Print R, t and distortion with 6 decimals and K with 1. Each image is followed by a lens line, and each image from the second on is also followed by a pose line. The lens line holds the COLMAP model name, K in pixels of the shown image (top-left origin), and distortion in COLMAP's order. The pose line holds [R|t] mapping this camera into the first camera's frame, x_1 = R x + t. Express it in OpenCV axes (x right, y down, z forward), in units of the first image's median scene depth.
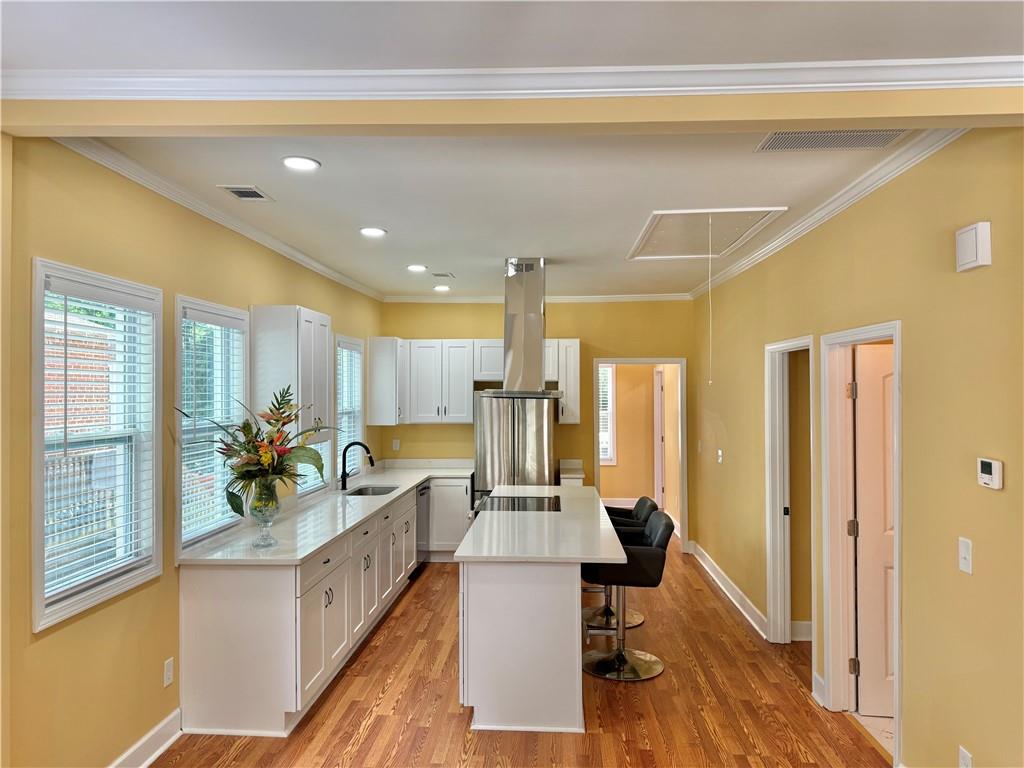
lens RADIAL K [[725.9, 0, 511.3], [0, 725.9, 388.8], [0, 0, 1]] dist [0.060662, -0.079005]
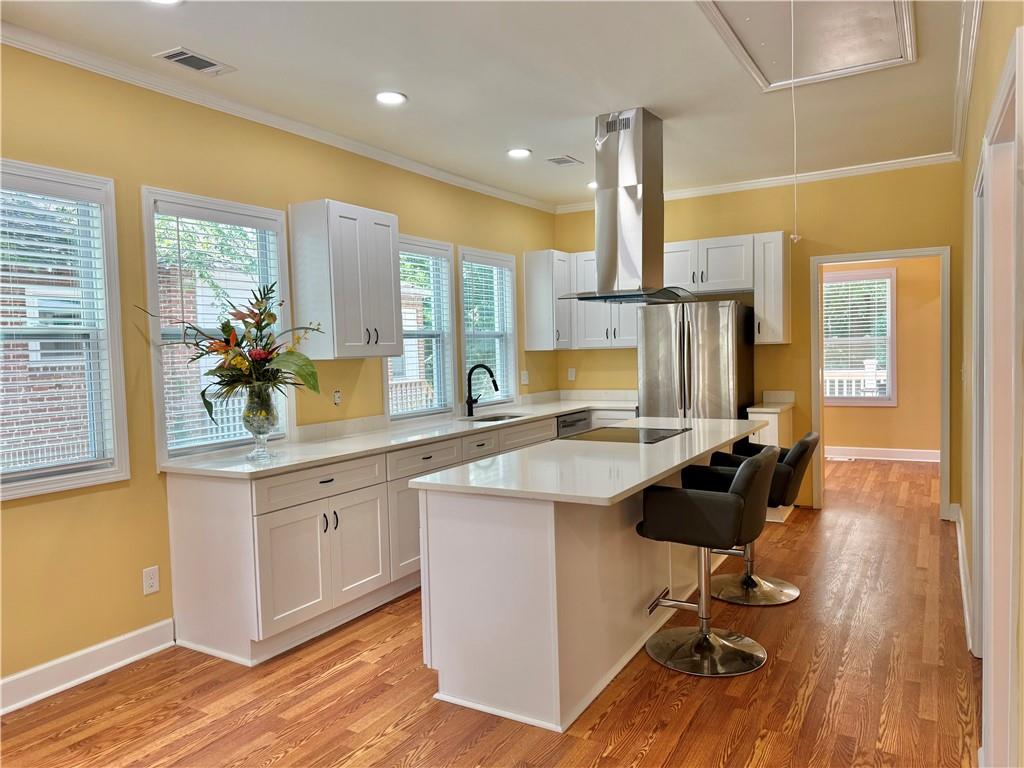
lens RADIAL K [[725.9, 0, 511.3], [0, 725.9, 388.8], [0, 0, 1]] dist [0.060662, -0.079005]
pose [[0.891202, 0.001874, -0.453603, 0.359039], [0.026905, 0.998012, 0.056985, 0.083162], [0.452808, -0.062990, 0.889380, 0.335177]]
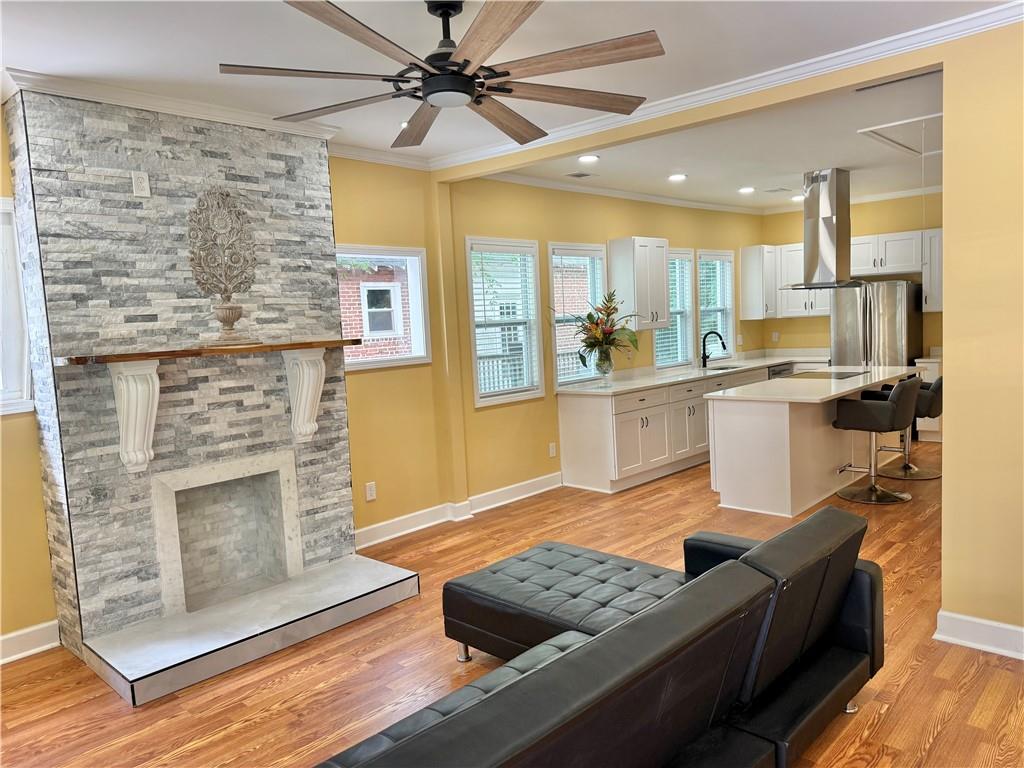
lens RADIAL K [[717.9, 0, 511.9], [0, 717.9, 385.9], [0, 0, 1]] dist [0.107335, -0.153947]
pose [[0.763280, 0.018279, -0.645810, 0.562913], [0.053856, 0.994320, 0.091796, 0.048444], [0.643820, -0.104847, 0.757960, -0.382643]]
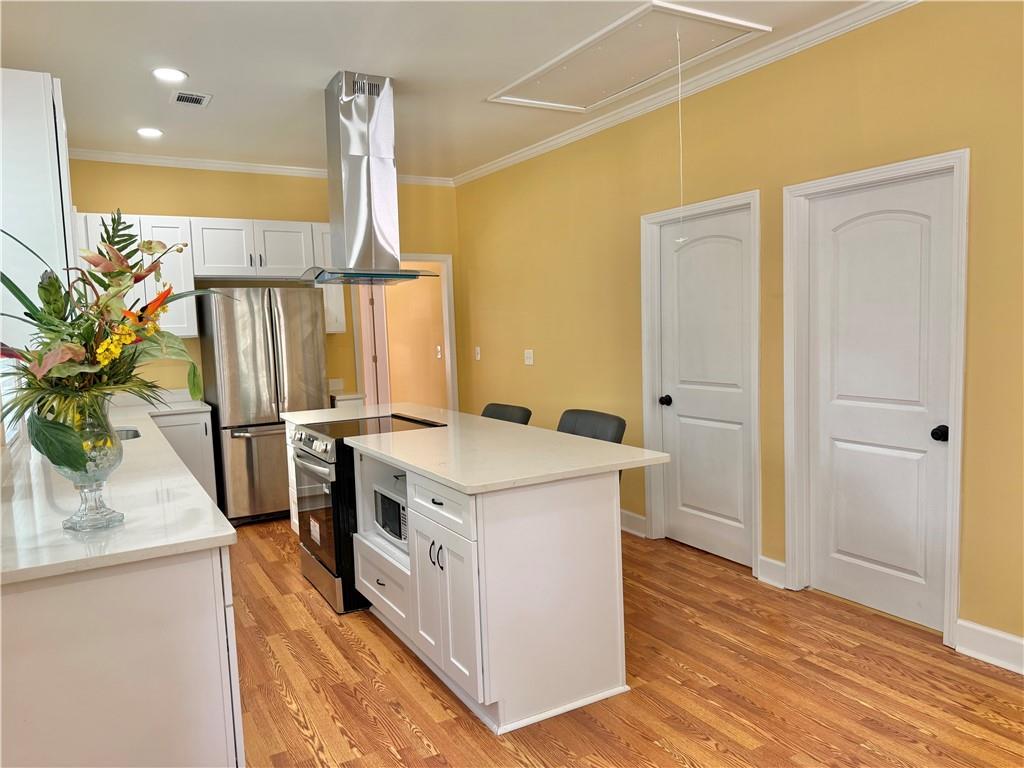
lens RADIAL K [[725.9, 0, 511.3], [0, 725.9, 388.8], [0, 0, 1]] dist [0.060662, -0.079005]
pose [[0.837011, -0.075229, 0.541990, -0.365918], [0.031429, 0.995478, 0.089637, 0.082598], [-0.546282, -0.057993, 0.835591, 0.424286]]
